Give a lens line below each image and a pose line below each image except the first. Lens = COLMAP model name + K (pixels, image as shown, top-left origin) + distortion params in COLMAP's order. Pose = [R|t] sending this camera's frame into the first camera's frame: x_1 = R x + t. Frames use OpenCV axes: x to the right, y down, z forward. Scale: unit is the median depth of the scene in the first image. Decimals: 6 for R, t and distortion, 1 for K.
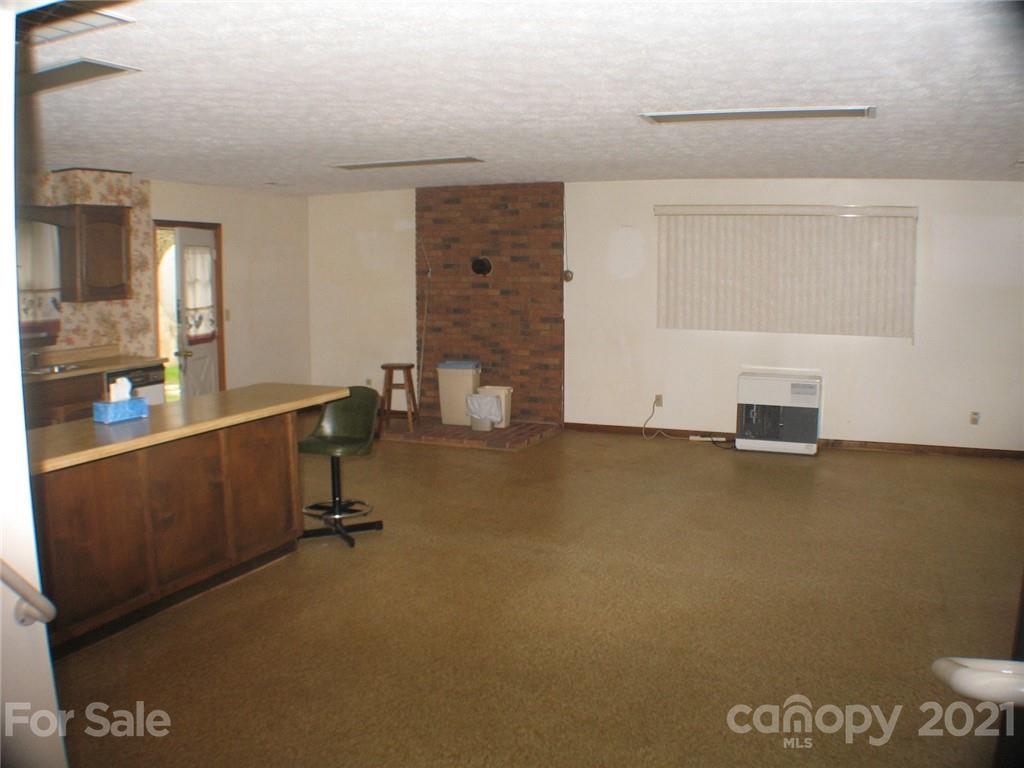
lens RADIAL K [[872.5, 0, 512.0], [0, 872.5, 384.0], [0, 0, 1]] dist [-0.271809, 0.117623]
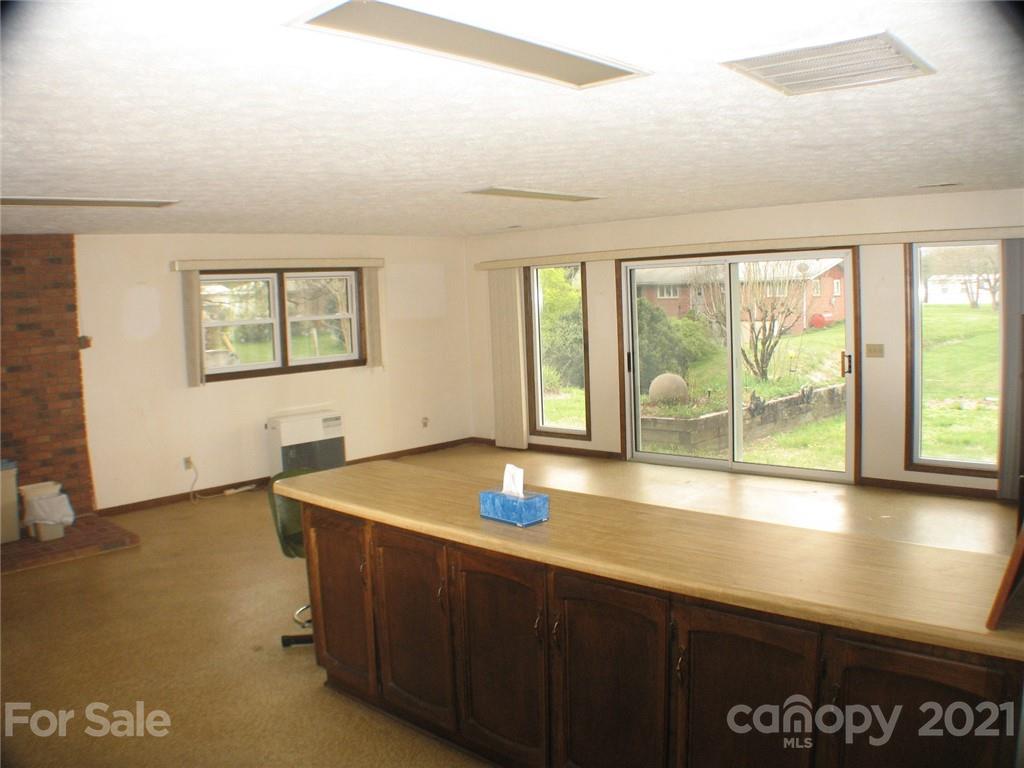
lens RADIAL K [[872.5, 0, 512.0], [0, 872.5, 384.0], [0, 0, 1]] dist [-0.271809, 0.117623]
pose [[0.343862, -0.107023, 0.932902, -0.627211], [0.161480, 0.985423, 0.053528, -0.065419], [-0.925032, 0.132238, 0.356131, 0.360156]]
